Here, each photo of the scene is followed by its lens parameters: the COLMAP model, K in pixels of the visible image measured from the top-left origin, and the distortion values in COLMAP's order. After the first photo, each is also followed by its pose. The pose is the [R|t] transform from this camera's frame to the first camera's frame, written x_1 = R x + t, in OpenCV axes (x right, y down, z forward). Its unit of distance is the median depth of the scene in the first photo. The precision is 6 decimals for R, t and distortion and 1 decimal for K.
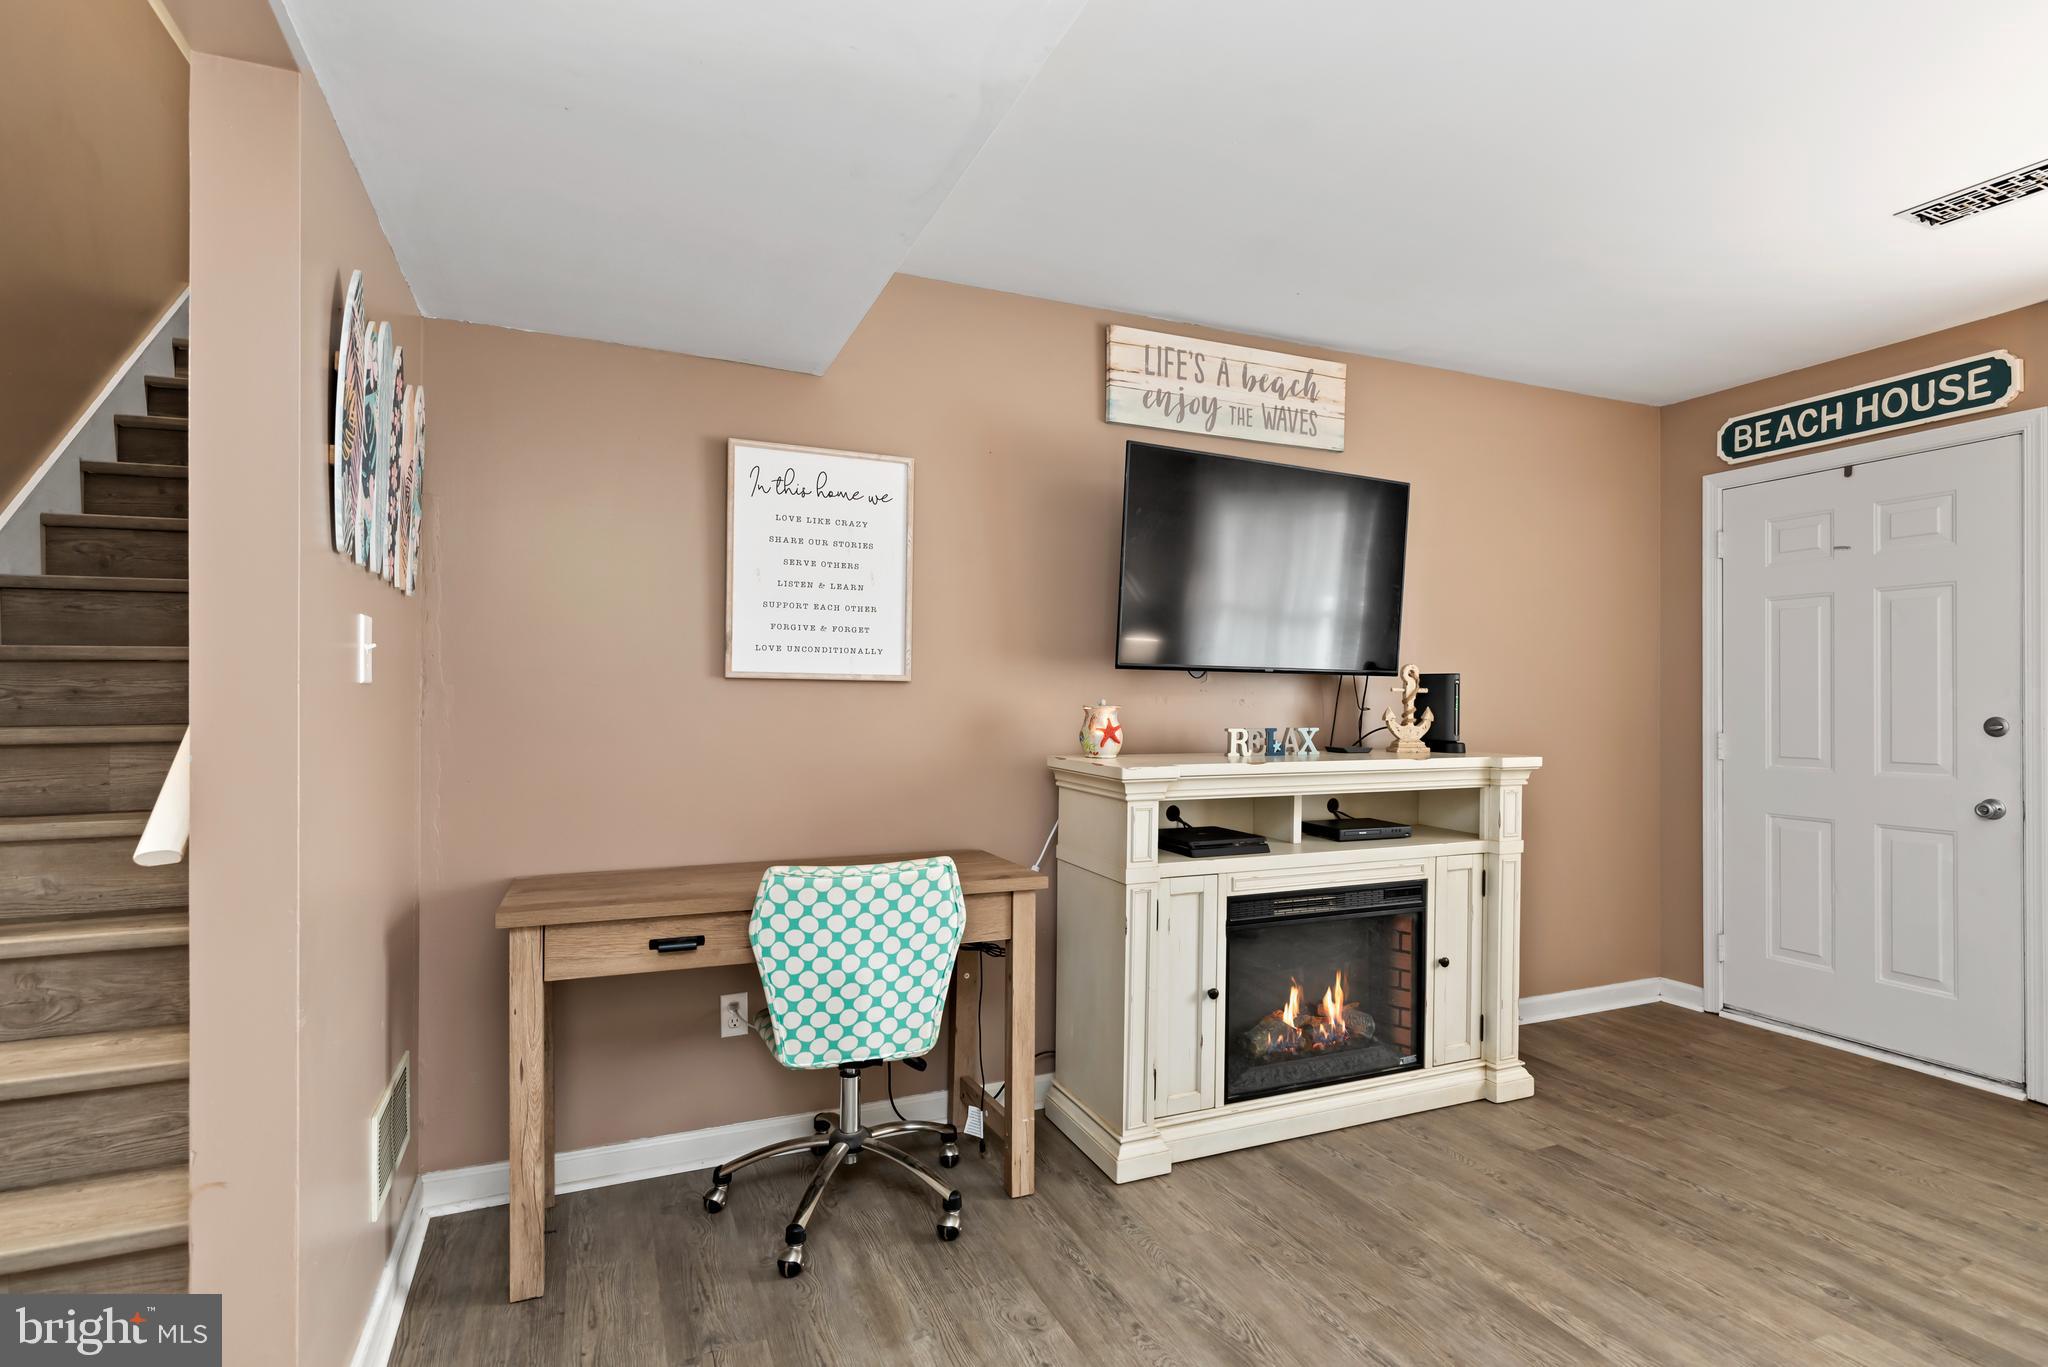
lens RADIAL K [[1019.0, 0, 1037.4], [0, 1019.0, 712.5], [0, 0, 1]] dist [0.000064, 0.000416]
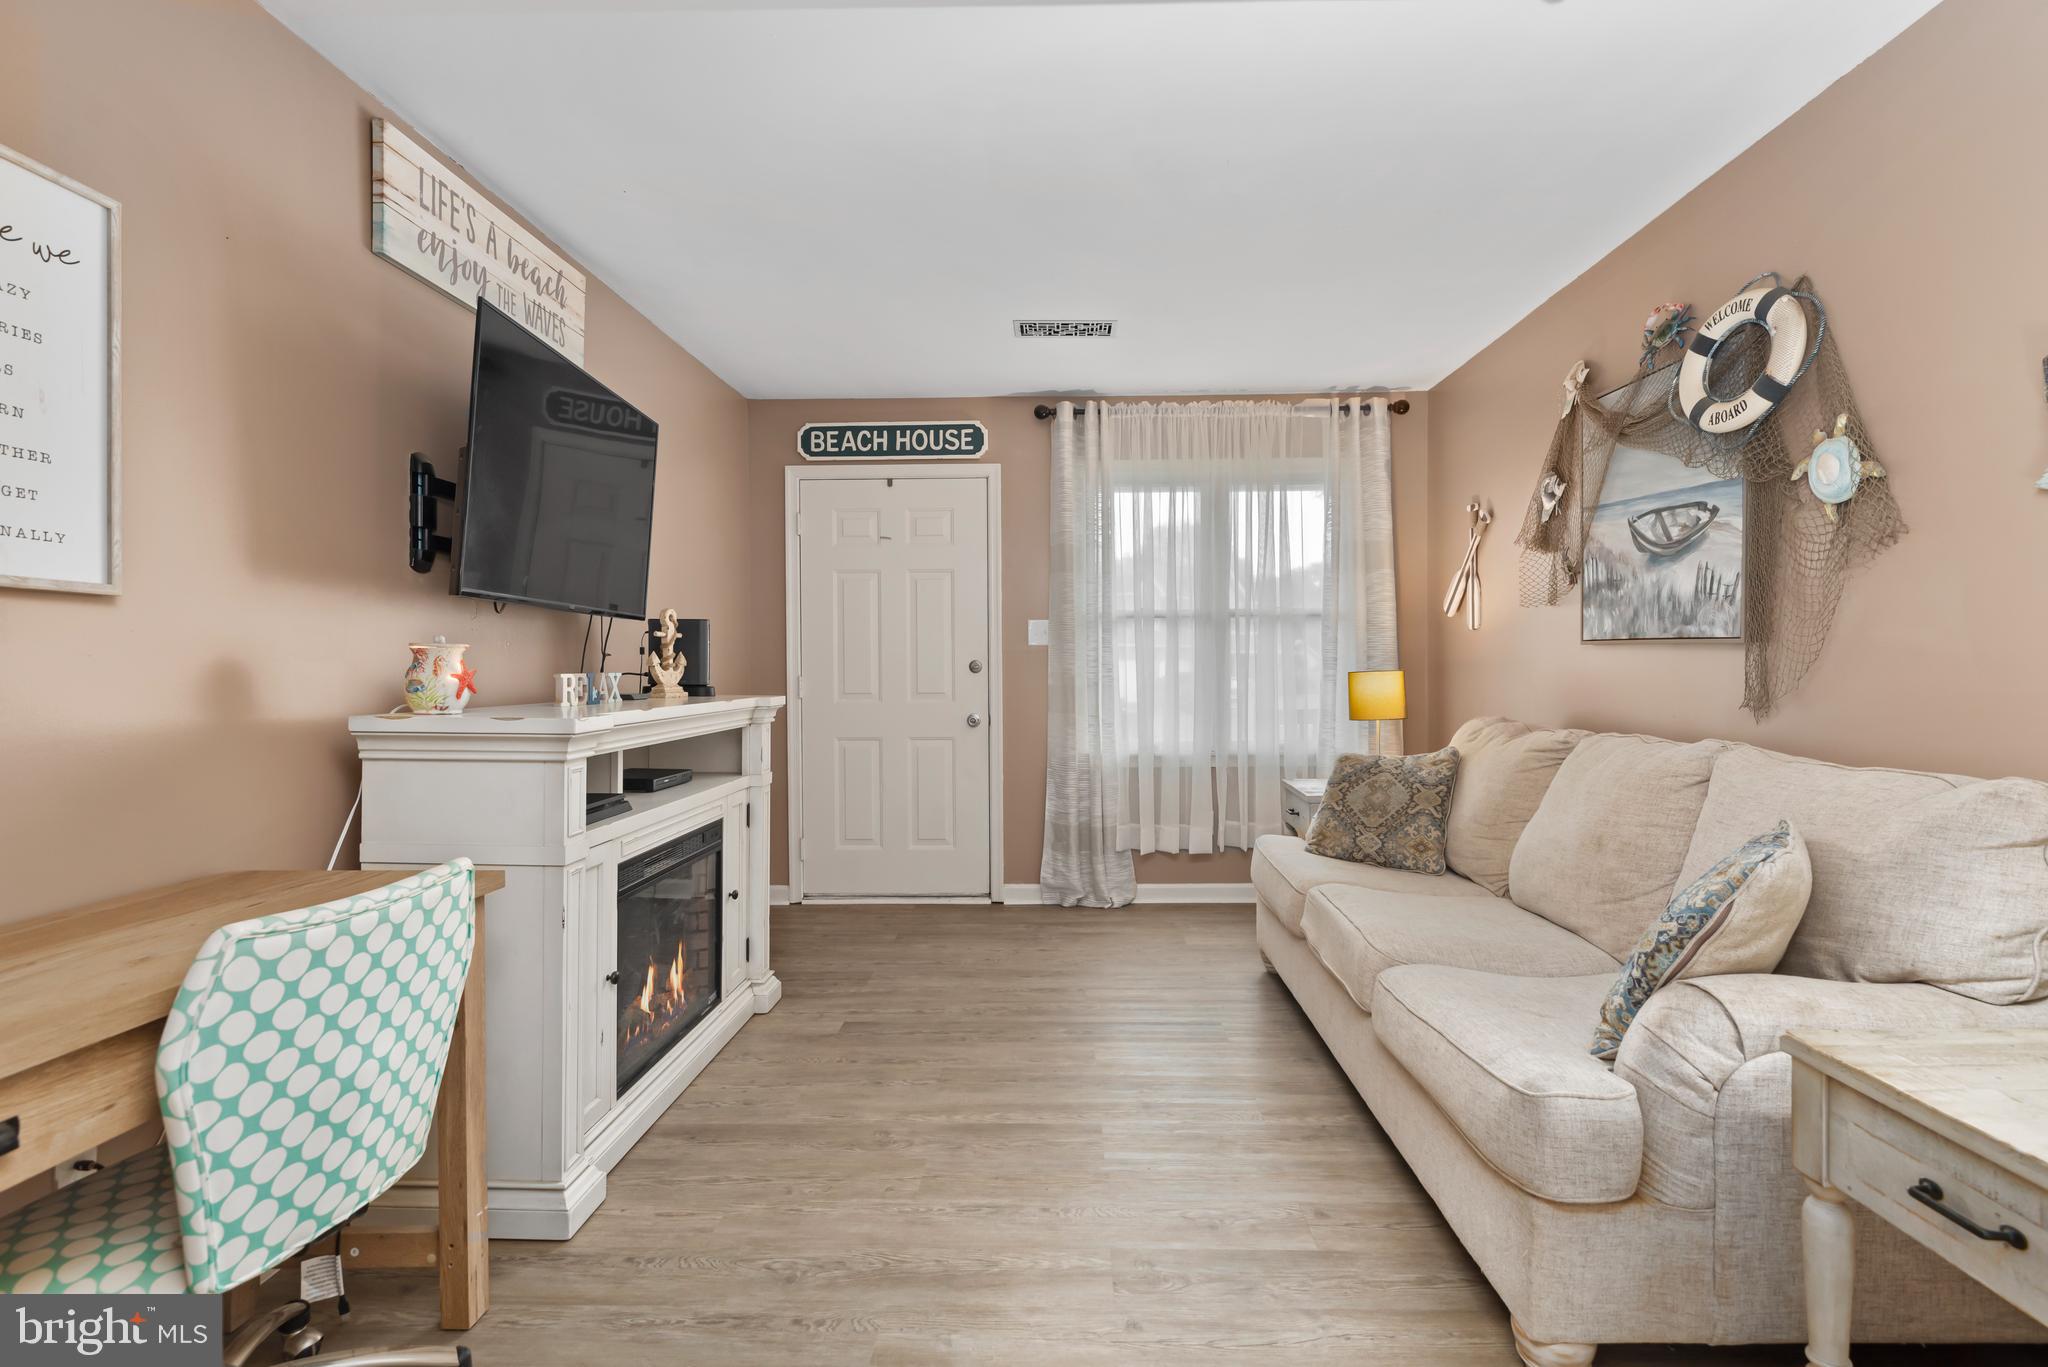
lens RADIAL K [[995.2, 0, 1052.6], [0, 995.2, 692.1], [0, 0, 1]] dist [-0.002472, -0.000213]
pose [[0.417941, -0.029962, 0.907980, -0.381220], [0.014679, 0.999548, 0.026227, 0.015070], [-0.908356, 0.002367, 0.418192, 0.272160]]
